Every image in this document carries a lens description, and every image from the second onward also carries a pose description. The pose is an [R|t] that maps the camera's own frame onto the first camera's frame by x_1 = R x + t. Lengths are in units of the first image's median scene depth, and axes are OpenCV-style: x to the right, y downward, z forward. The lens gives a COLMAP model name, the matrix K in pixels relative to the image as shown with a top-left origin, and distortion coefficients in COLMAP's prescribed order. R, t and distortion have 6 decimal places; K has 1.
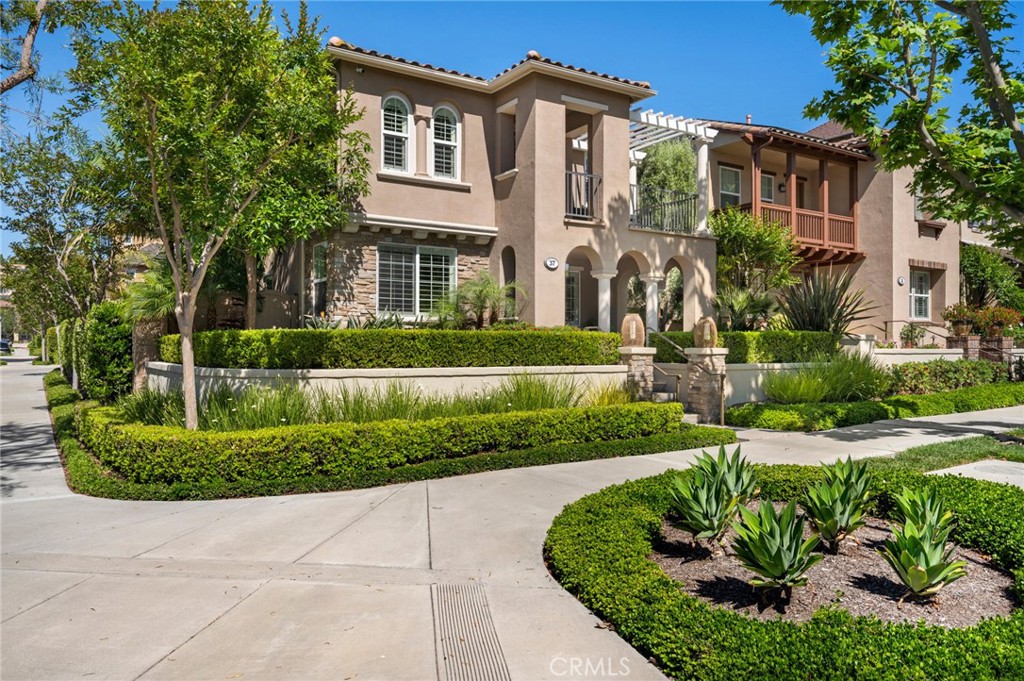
lens RADIAL K [[747.6, 0, 510.5], [0, 747.6, 340.2], [0, 0, 1]] dist [0.002345, 0.002050]
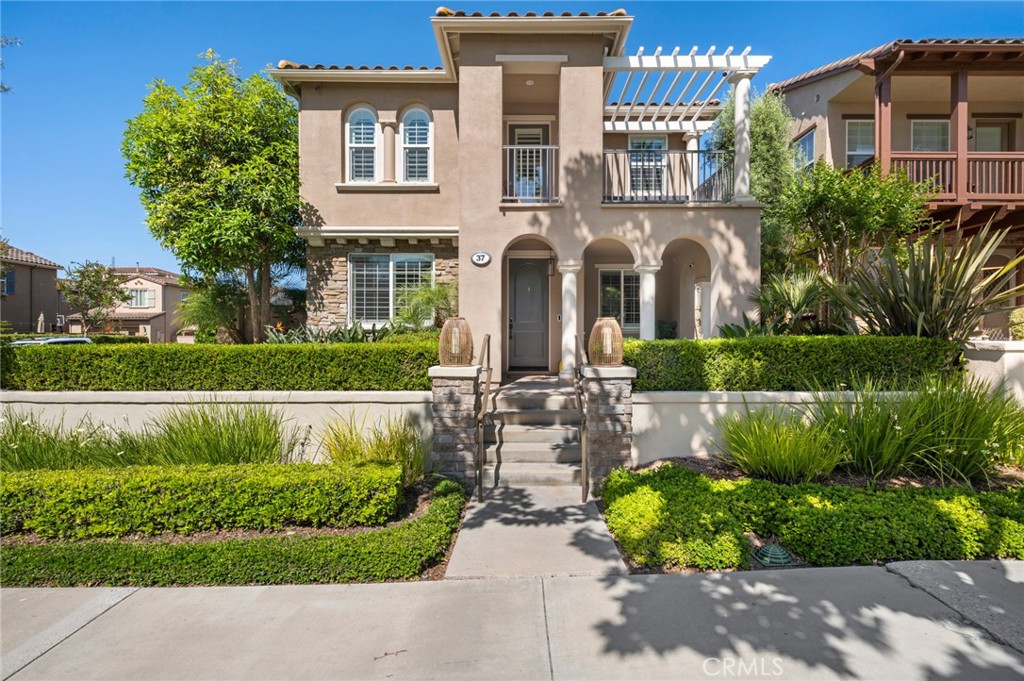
lens RADIAL K [[482.1, 0, 514.8], [0, 482.1, 344.5], [0, 0, 1]] dist [0.003216, -0.000360]
pose [[0.842631, 0.004782, -0.538471, 0.376101], [0.007555, 0.999757, 0.020702, -0.016001], [0.538439, -0.021512, 0.842390, 0.548716]]
